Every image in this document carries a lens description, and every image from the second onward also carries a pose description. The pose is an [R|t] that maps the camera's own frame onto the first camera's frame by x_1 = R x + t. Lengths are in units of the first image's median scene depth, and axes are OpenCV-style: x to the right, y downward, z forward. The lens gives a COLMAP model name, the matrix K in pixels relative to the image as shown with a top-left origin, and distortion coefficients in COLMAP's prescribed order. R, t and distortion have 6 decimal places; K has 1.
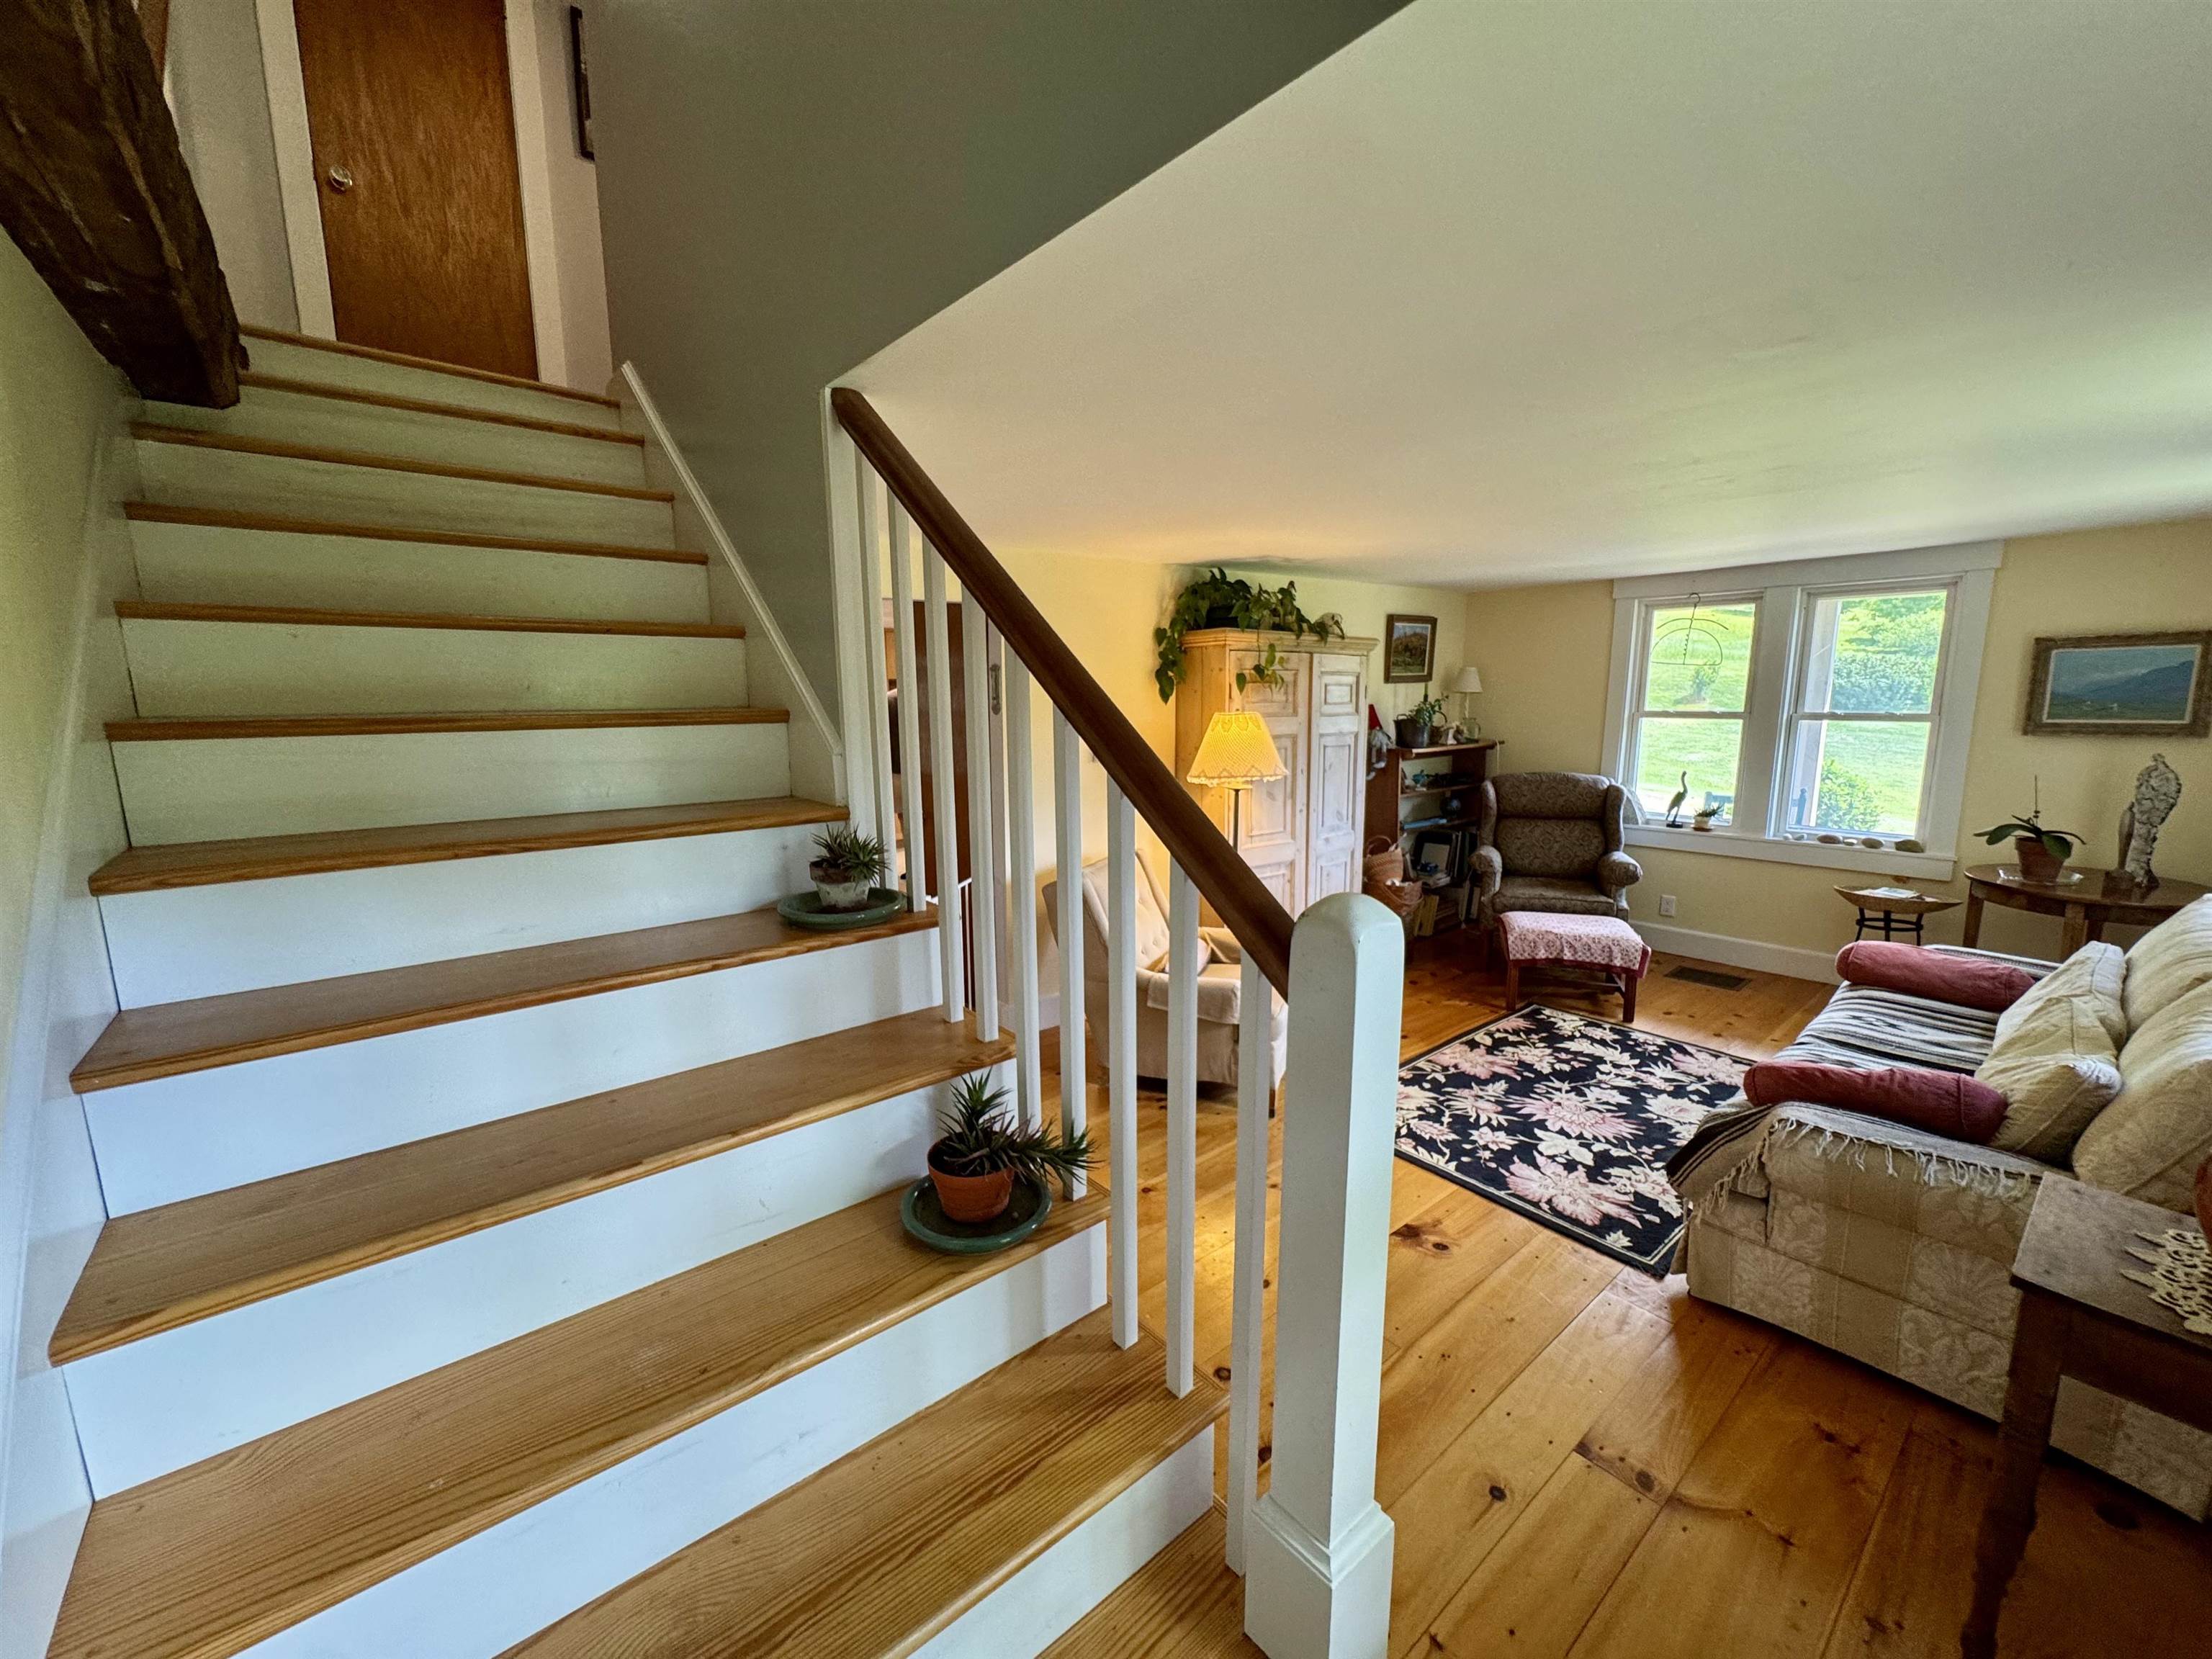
lens RADIAL K [[881.1, 0, 1109.5], [0, 881.1, 828.9], [0, 0, 1]] dist [-0.002831, 0.000428]
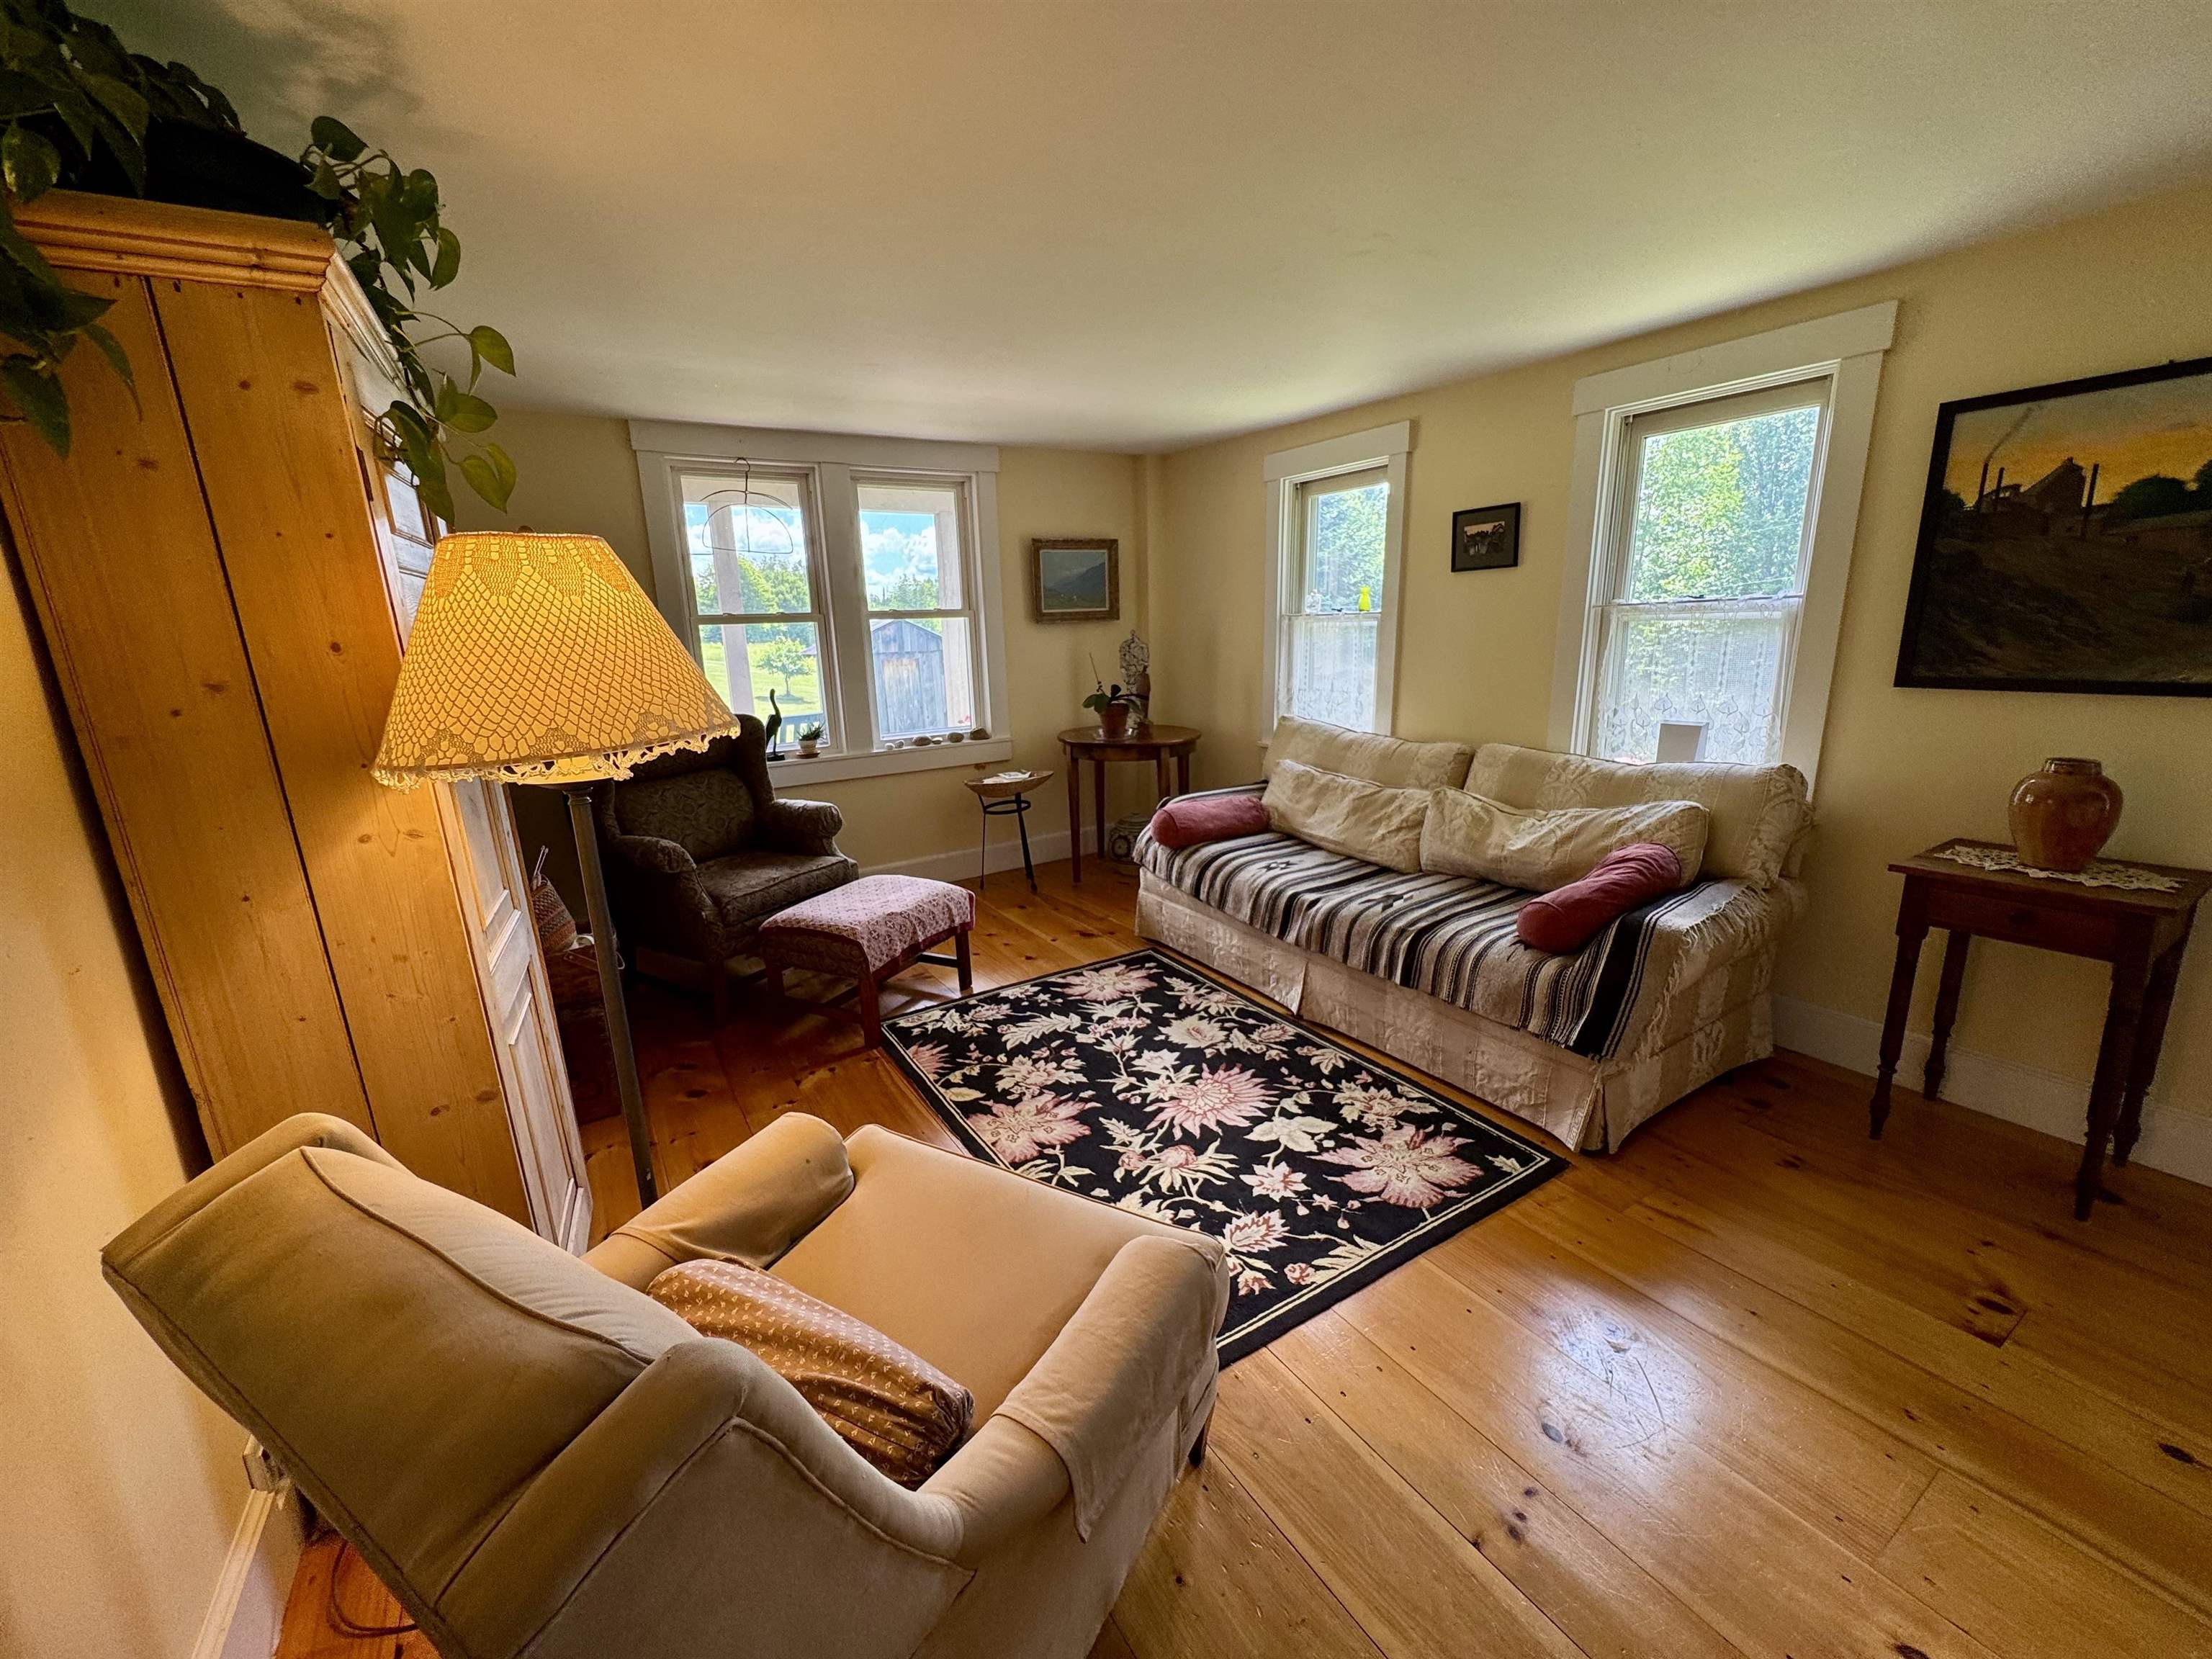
lens RADIAL K [[881.1, 0, 1112.3], [0, 881.1, 826.0], [0, 0, 1]] dist [-0.002831, 0.000428]
pose [[0.124307, -0.219374, 0.967689, -0.147451], [0.184315, 0.963385, 0.194722, -0.057981], [-0.974975, 0.154155, 0.160189, 0.768106]]
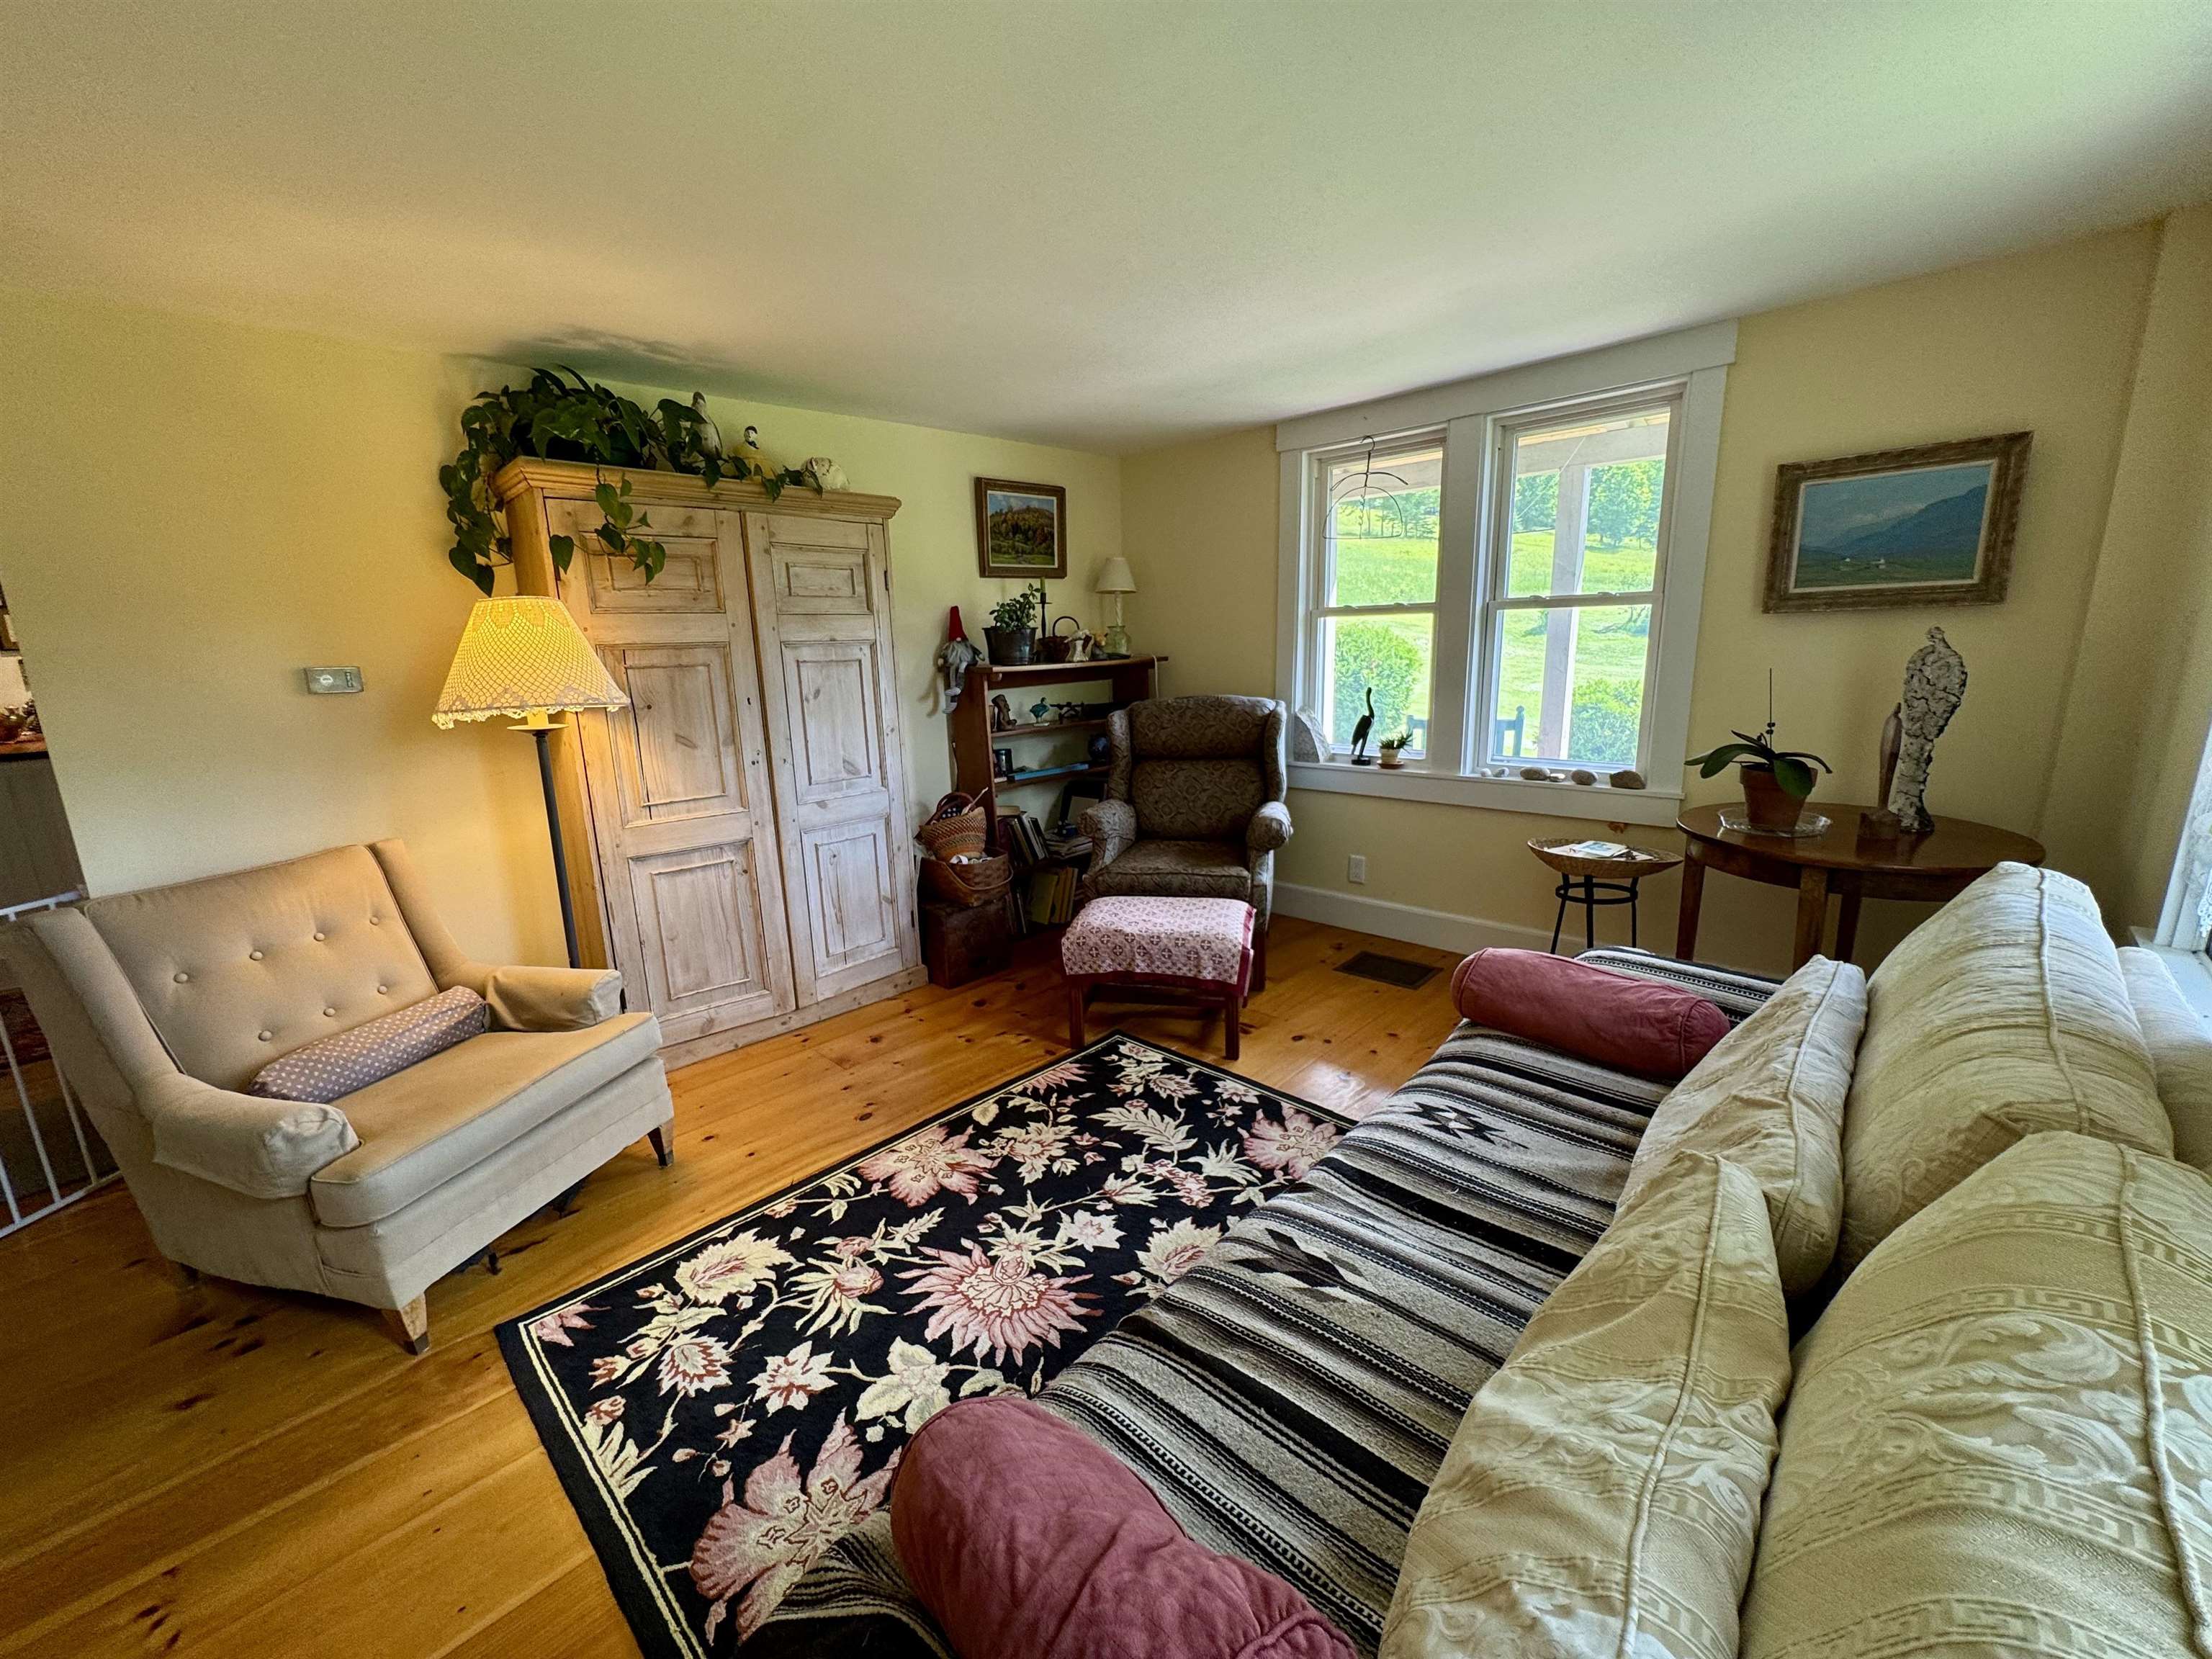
lens RADIAL K [[881.1, 0, 1106.8], [0, 881.1, 828.5], [0, 0, 1]] dist [-0.002831, 0.000428]
pose [[0.993099, -0.045783, 0.107970, 0.458622], [0.039523, 0.997450, 0.059424, -0.000516], [-0.110415, -0.054746, 0.992377, 0.374323]]
